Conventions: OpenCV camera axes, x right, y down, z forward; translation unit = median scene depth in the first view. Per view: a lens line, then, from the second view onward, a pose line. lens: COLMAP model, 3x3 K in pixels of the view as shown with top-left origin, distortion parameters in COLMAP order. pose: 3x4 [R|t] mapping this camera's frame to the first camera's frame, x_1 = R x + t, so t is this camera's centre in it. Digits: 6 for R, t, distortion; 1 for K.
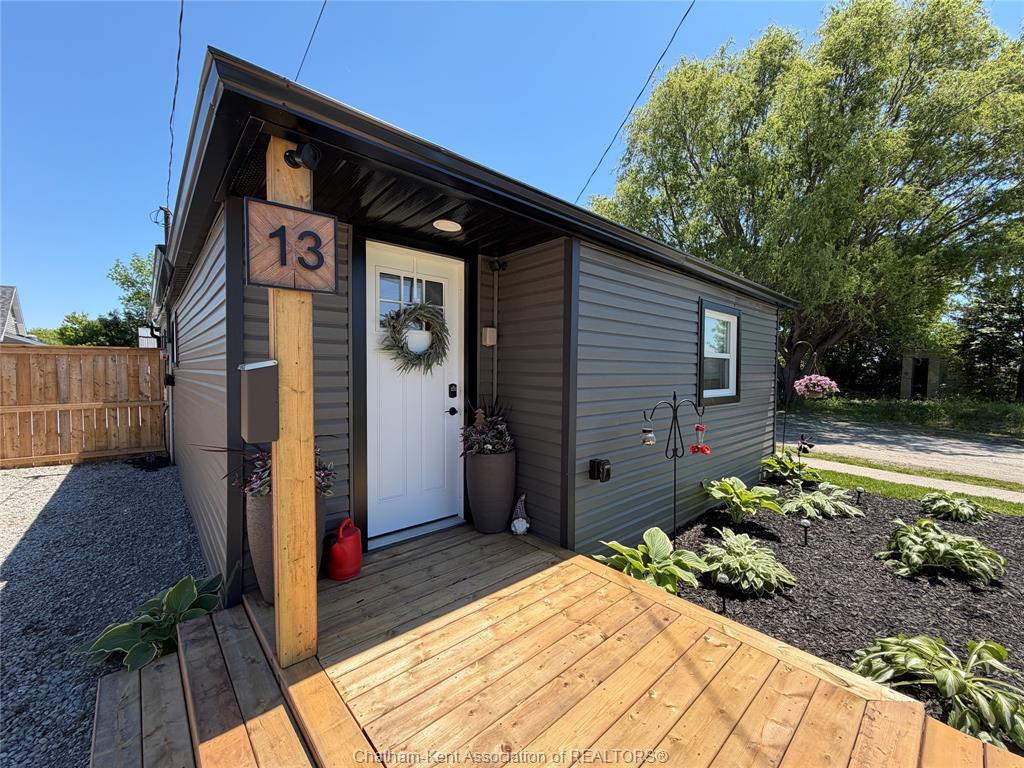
lens RADIAL K [[408.0, 0, 509.2], [0, 408.0, 385.0], [0, 0, 1]] dist [-0.002321, 0.000751]
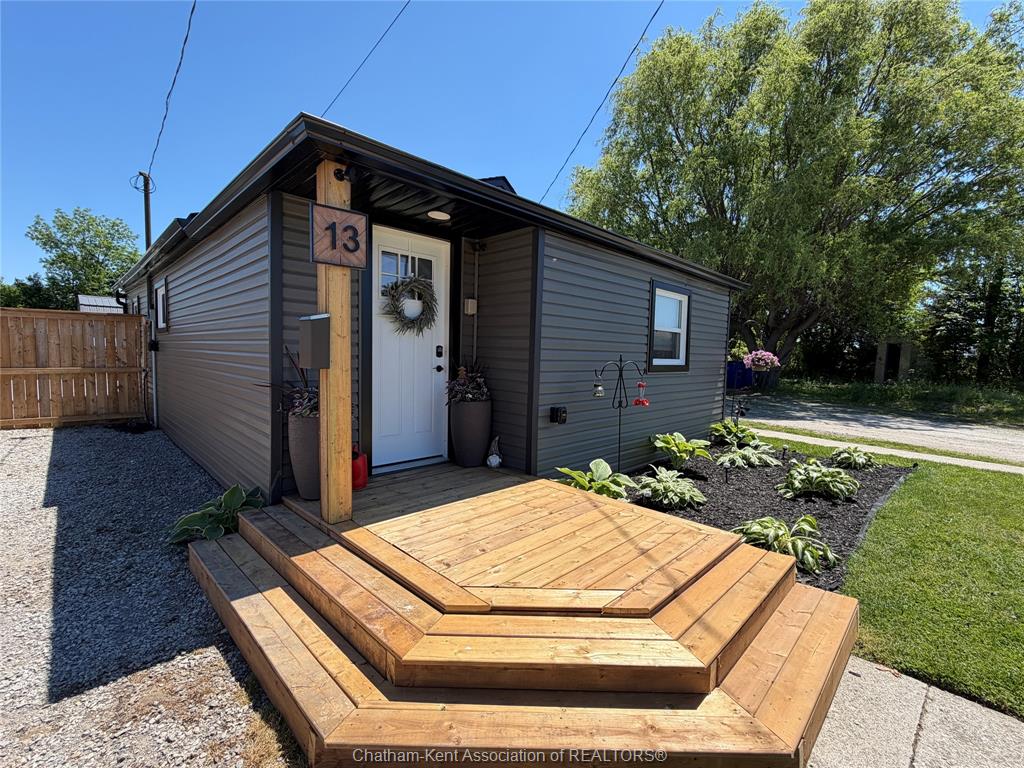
lens RADIAL K [[447.0, 0, 513.0], [0, 447.0, 385.3], [0, 0, 1]] dist [-0.002338, -0.000273]
pose [[0.998187, 0.012793, 0.058822, 0.000899], [-0.014931, 0.999238, 0.036056, 0.066503], [-0.058316, -0.036869, 0.997617, -0.340000]]
